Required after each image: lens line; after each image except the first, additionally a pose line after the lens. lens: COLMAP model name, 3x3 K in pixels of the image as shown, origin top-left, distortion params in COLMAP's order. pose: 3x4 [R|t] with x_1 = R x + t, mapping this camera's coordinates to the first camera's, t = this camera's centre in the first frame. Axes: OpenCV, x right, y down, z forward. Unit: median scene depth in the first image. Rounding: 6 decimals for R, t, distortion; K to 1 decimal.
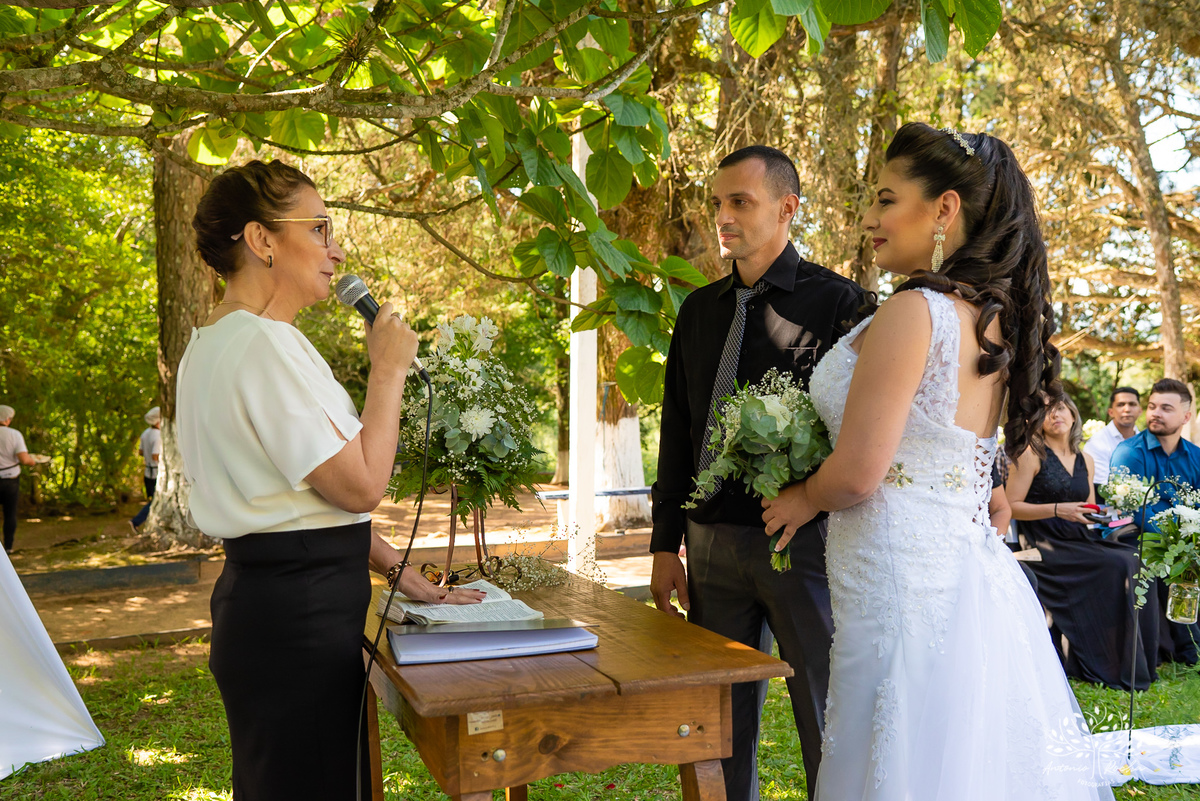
lens RADIAL K [[1208.4, 0, 600.0], [0, 1208.4, 400.5], [0, 0, 1]] dist [-0.015307, -0.013171]
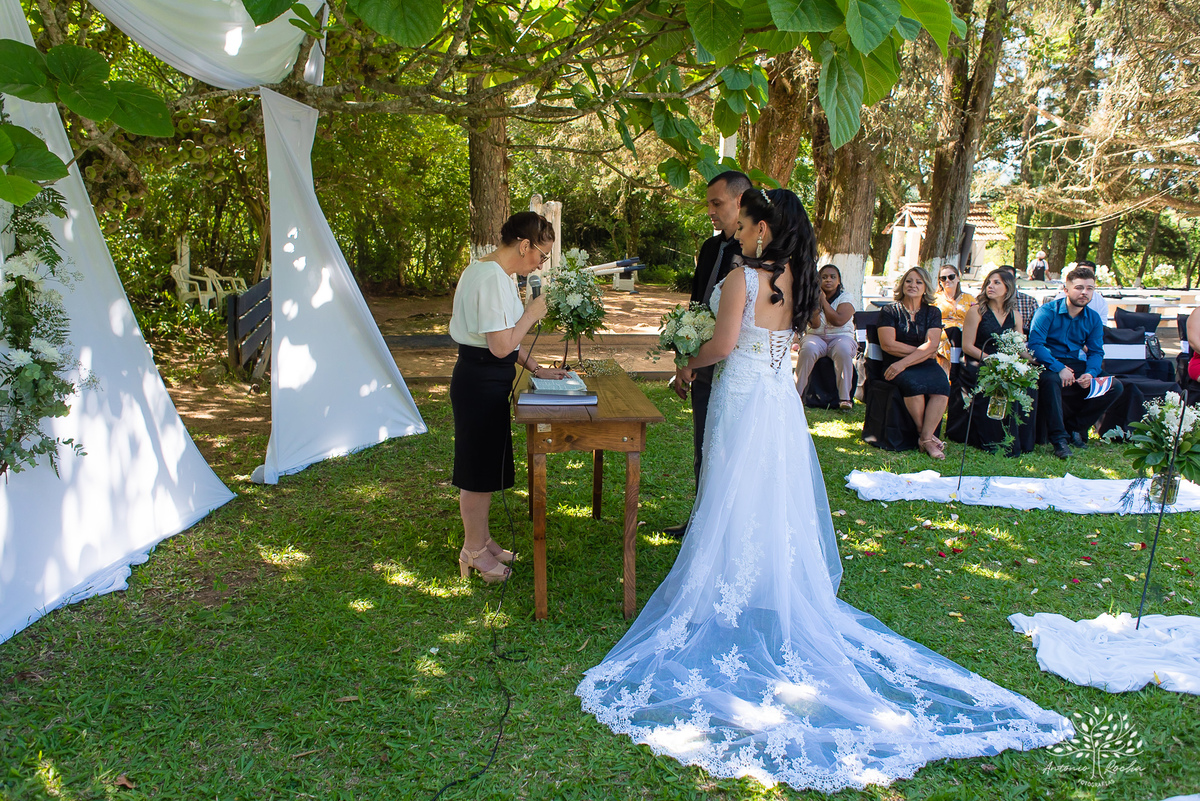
lens RADIAL K [[872.6, 0, 600.0], [0, 872.6, 400.5], [0, 0, 1]] dist [0.000127, 0.000122]
pose [[0.974830, 0.082819, -0.206998, 0.236423], [-0.038435, 0.976971, 0.209880, -0.114180], [0.219614, -0.196641, 0.955564, -0.452630]]
